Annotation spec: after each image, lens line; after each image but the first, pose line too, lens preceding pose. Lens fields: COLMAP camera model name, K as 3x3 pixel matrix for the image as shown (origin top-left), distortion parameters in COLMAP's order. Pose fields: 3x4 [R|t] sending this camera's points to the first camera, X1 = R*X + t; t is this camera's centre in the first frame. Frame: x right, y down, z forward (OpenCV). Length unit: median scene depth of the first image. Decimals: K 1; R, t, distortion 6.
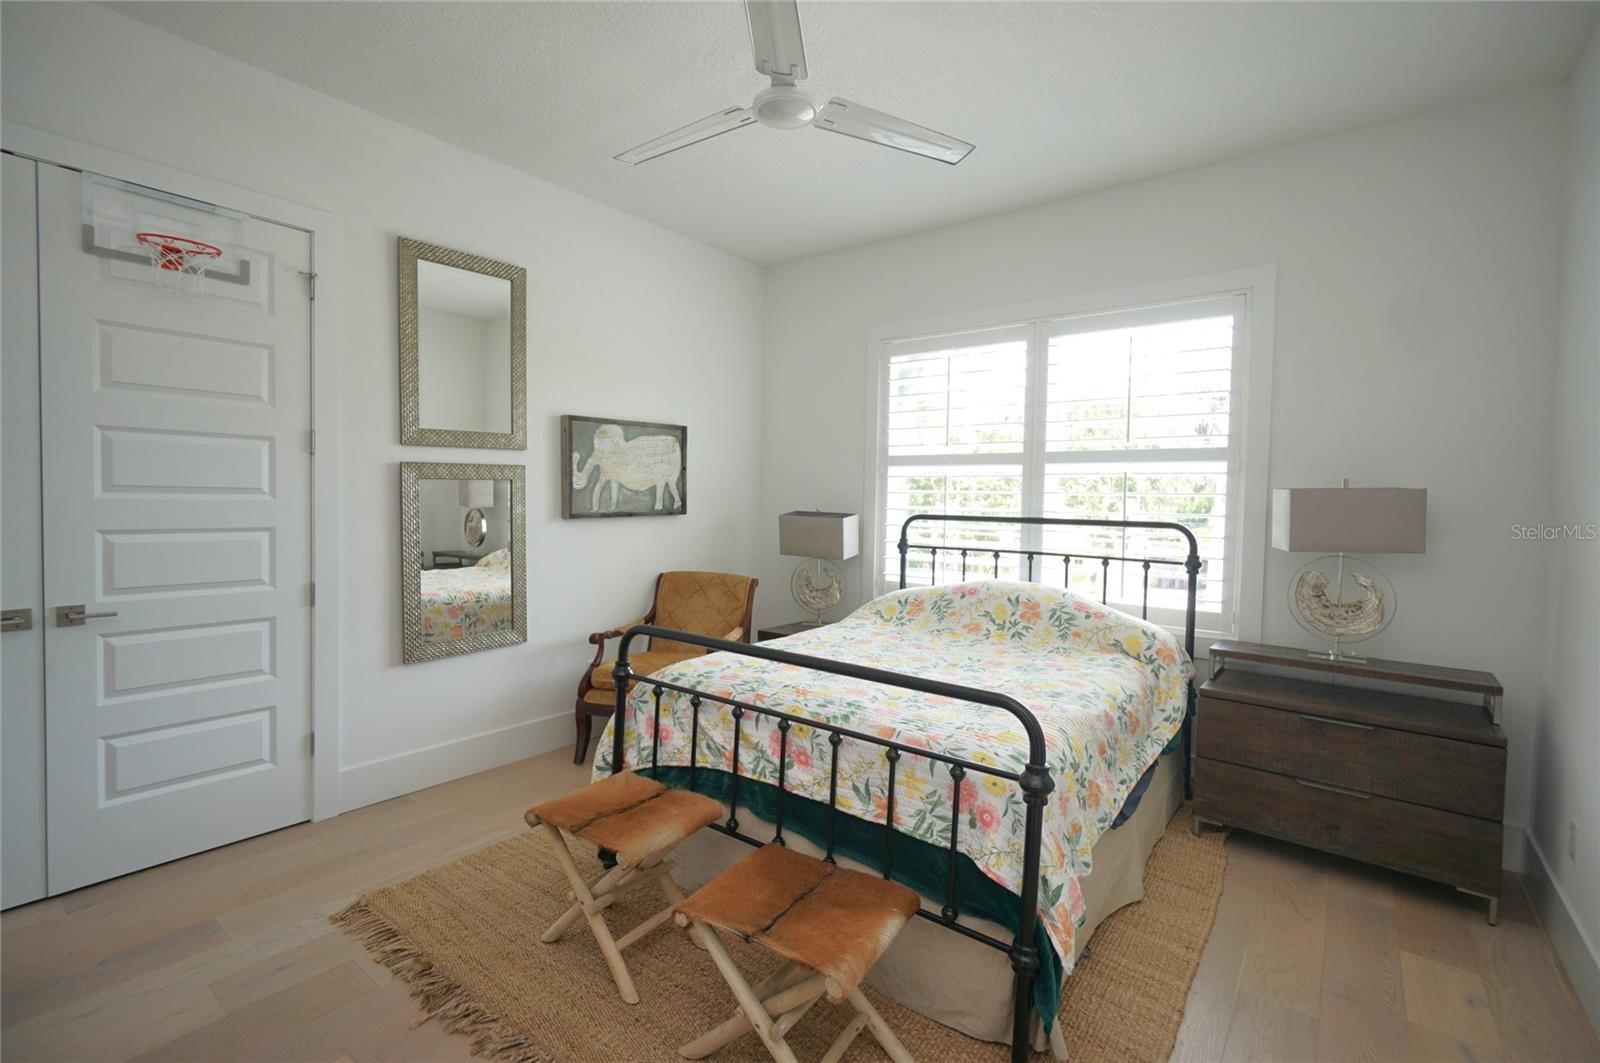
lens RADIAL K [[701.4, 0, 814.5], [0, 701.4, 525.9], [0, 0, 1]] dist [-0.001054, 0.000433]
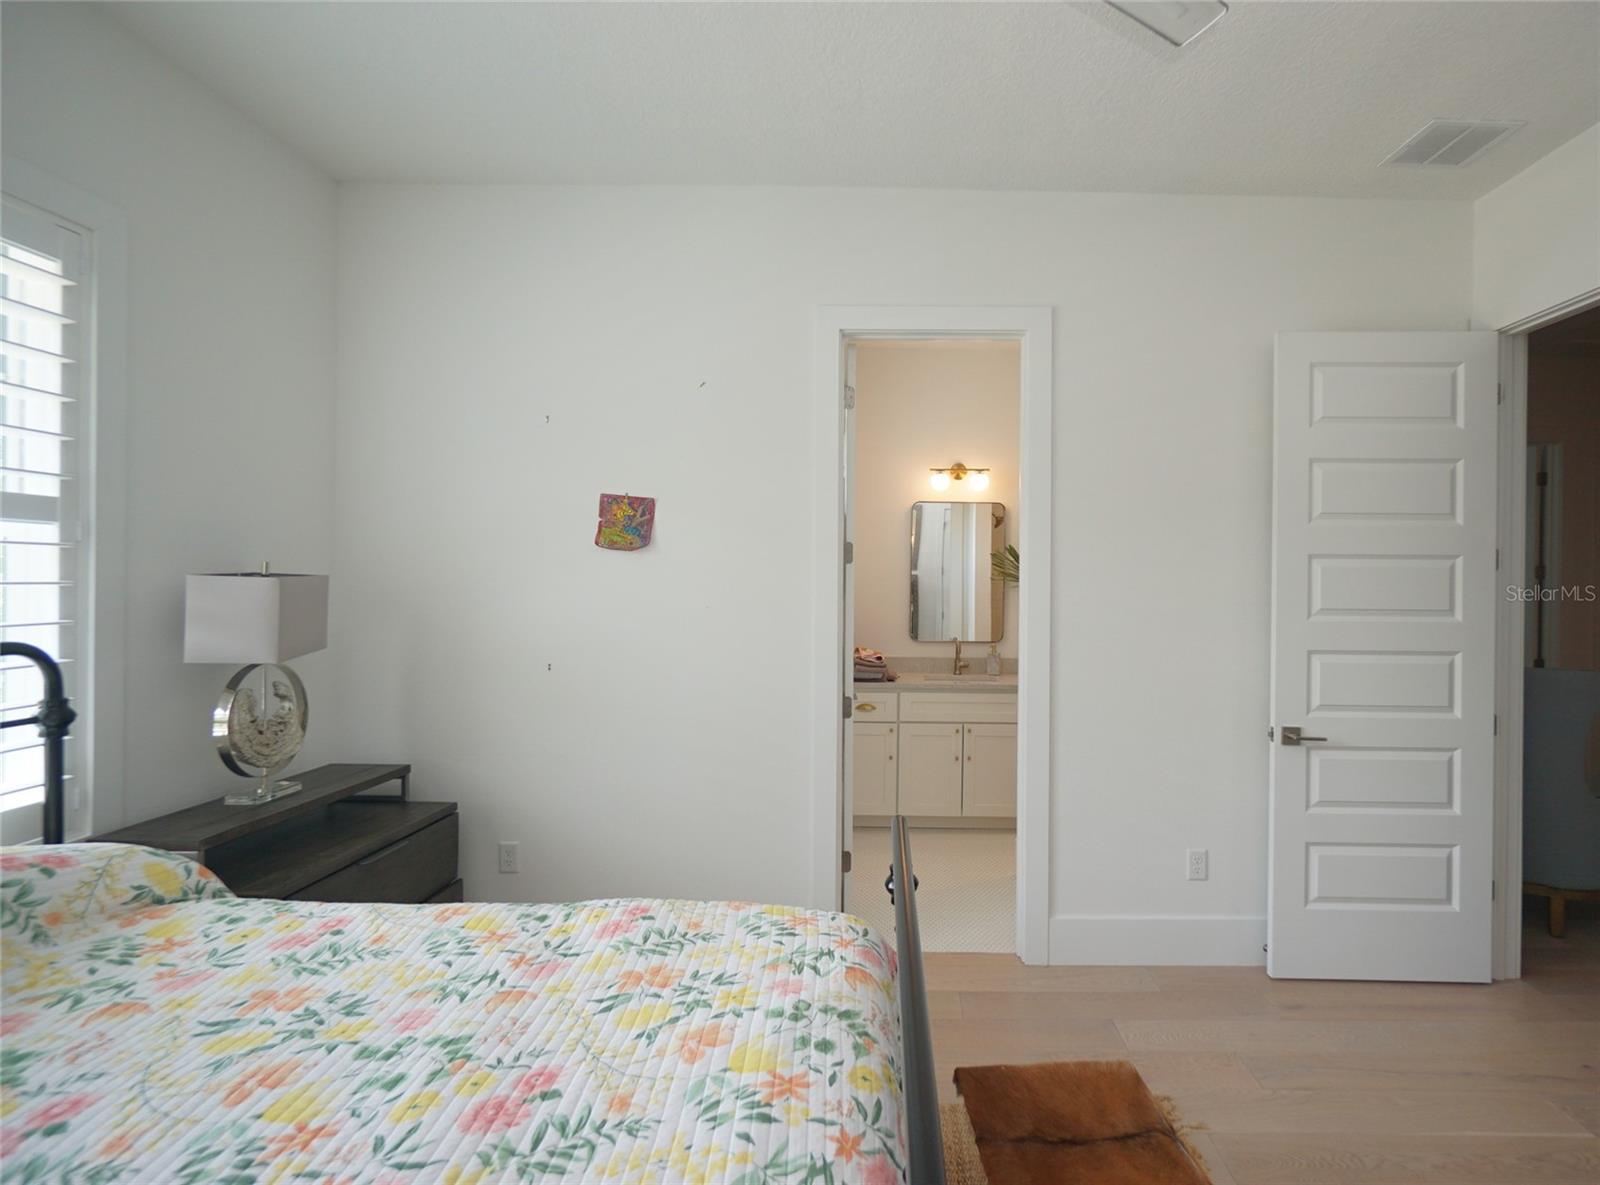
lens RADIAL K [[907.9, 0, 800.0], [0, 907.9, 592.5], [0, 0, 1]] dist [0.001381, 0.000246]
pose [[-0.576515, -0.033136, 0.816415, -0.350868], [0.013888, 0.998636, 0.050339, -0.068378], [-0.816969, 0.040360, -0.575268, 0.978099]]
